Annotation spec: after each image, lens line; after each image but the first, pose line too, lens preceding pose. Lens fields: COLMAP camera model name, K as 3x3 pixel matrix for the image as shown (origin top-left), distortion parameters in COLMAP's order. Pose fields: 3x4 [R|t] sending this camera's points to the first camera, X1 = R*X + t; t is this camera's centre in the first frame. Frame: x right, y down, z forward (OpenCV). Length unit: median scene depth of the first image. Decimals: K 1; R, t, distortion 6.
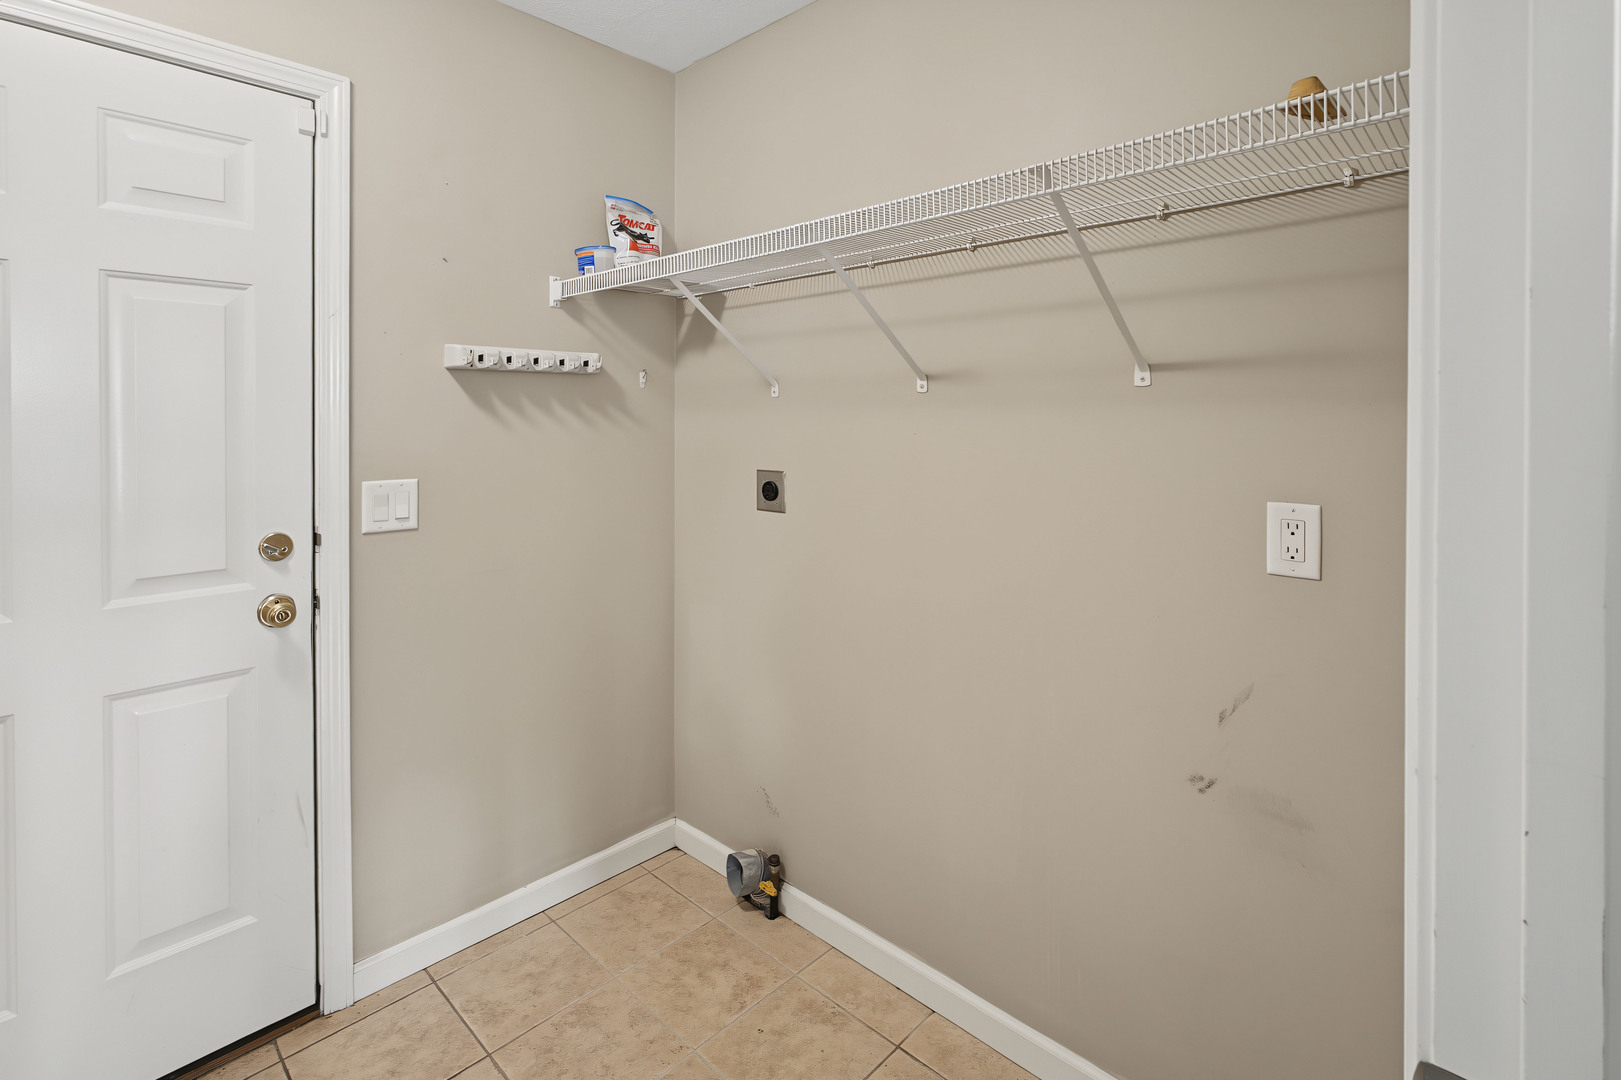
lens RADIAL K [[768.1, 0, 809.9], [0, 768.1, 421.3], [0, 0, 1]] dist [-0.002534, -0.000285]
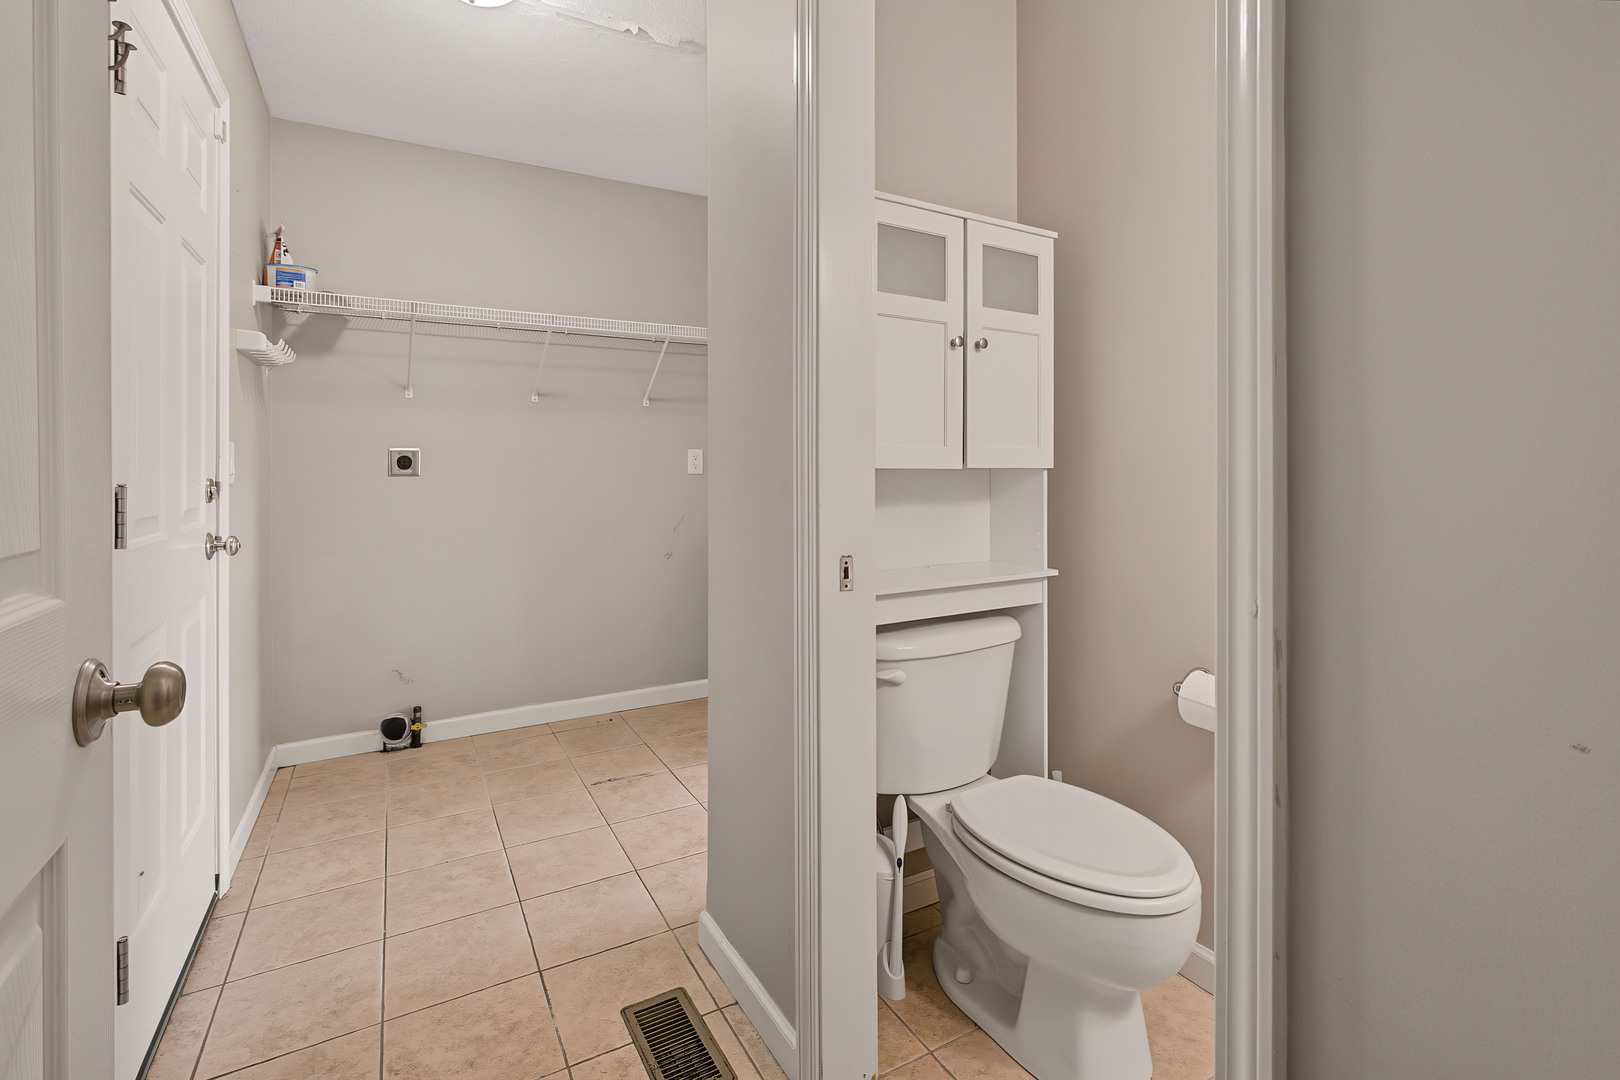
lens RADIAL K [[722.1, 0, 812.9], [0, 722.1, 493.5], [0, 0, 1]] dist [-0.002908, -0.000509]
pose [[0.283416, -0.033753, 0.958403, -1.343520], [0.012440, 0.999426, 0.031519, 0.135903], [-0.958916, 0.002990, 0.283673, -0.159435]]
